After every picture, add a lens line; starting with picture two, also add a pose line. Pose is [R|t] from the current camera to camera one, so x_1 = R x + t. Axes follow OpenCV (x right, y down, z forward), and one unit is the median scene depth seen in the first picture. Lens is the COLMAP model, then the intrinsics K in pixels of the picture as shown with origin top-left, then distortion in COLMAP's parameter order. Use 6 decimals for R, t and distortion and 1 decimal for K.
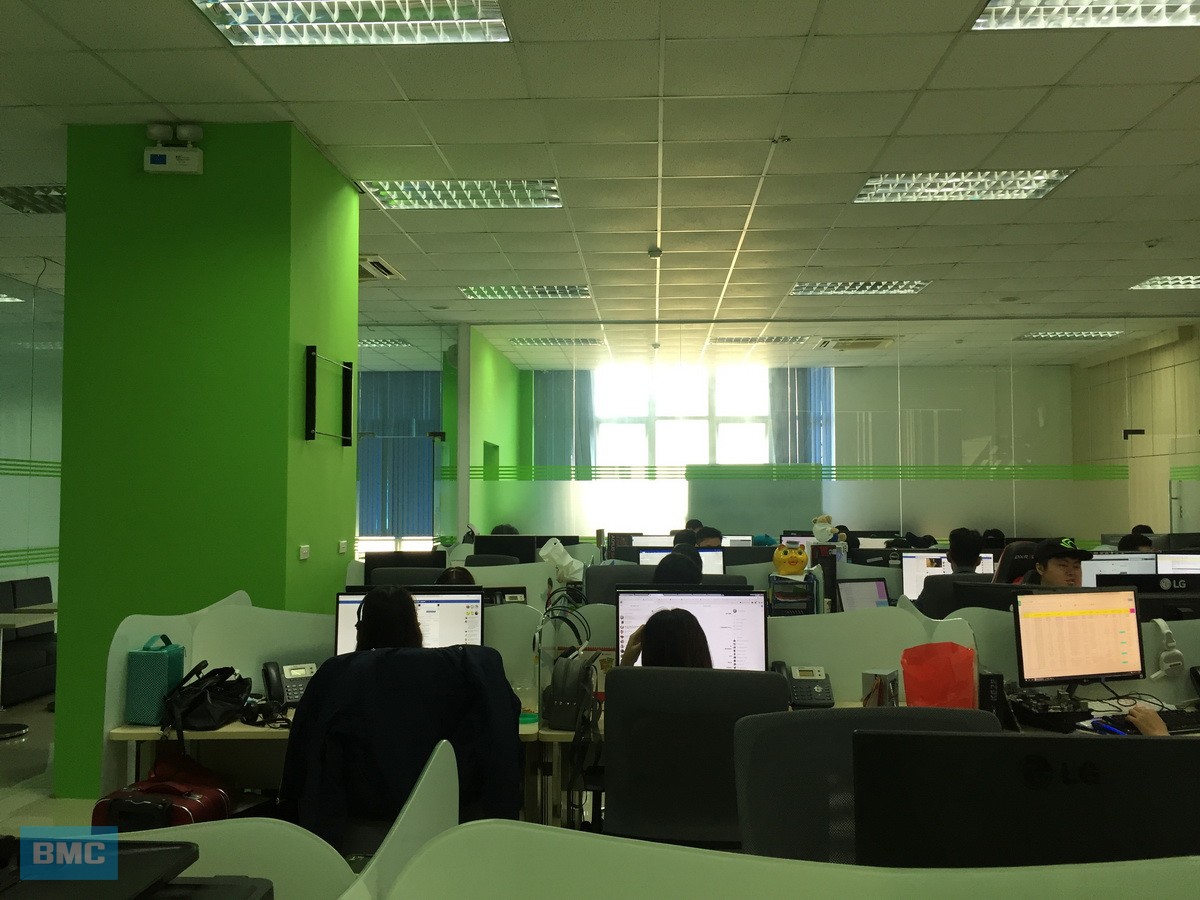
lens RADIAL K [[1021.7, 0, 601.6], [0, 1021.7, 447.1], [0, 0, 1]] dist [0.079030, -0.109607]
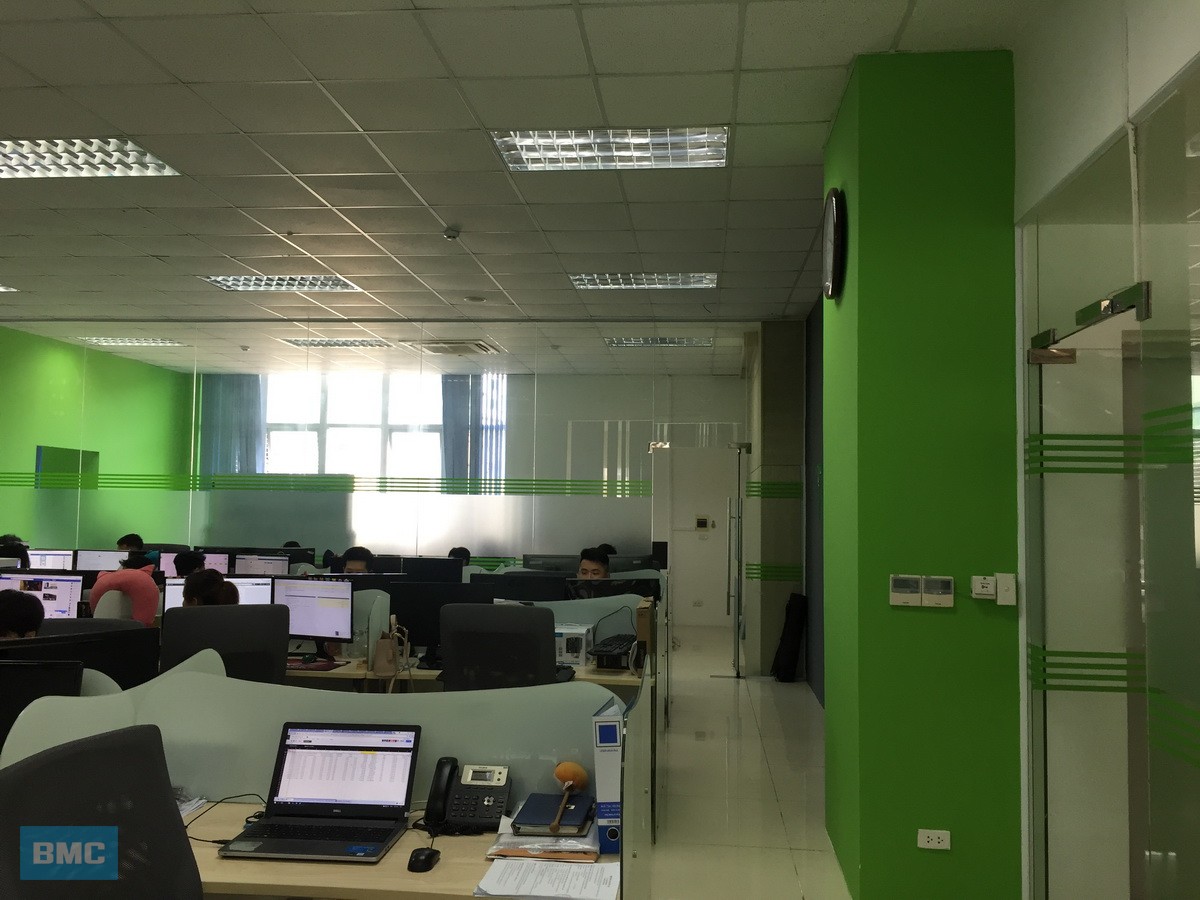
lens RADIAL K [[1062.6, 0, 600.0], [0, 1062.6, 450.0], [0, 0, 1]] dist [0.072929, -0.147132]
pose [[0.998480, 0.013815, -0.053361, 0.867504], [-0.014309, 0.999858, -0.008891, -0.001868], [0.053231, 0.009641, 0.998536, 0.110259]]
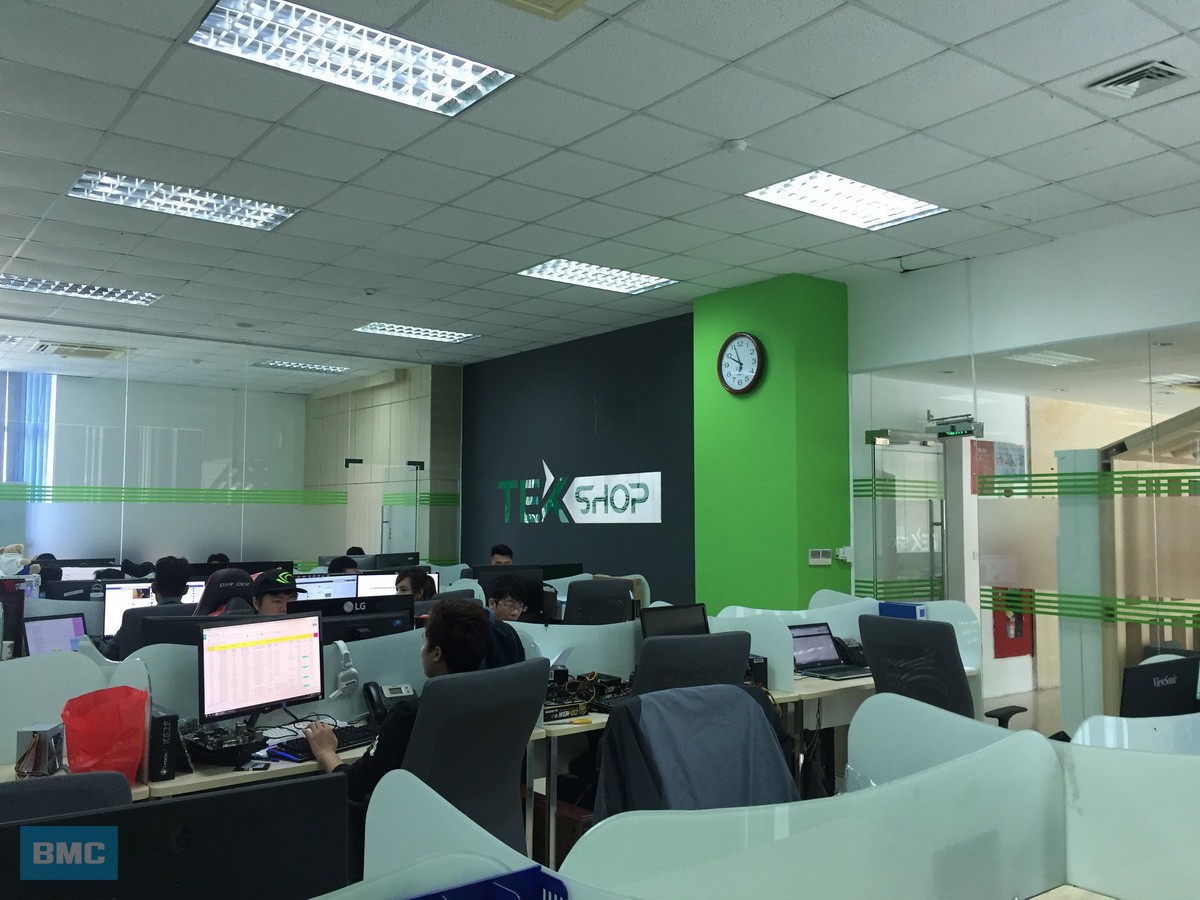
lens RADIAL K [[1021.7, 0, 601.6], [0, 1021.7, 447.1], [0, 0, 1]] dist [0.079030, -0.109607]
pose [[0.763788, 0.049236, 0.643587, 0.029782], [-0.036016, 0.998784, -0.033666, -0.004296], [-0.644462, 0.002534, 0.764632, 0.008451]]
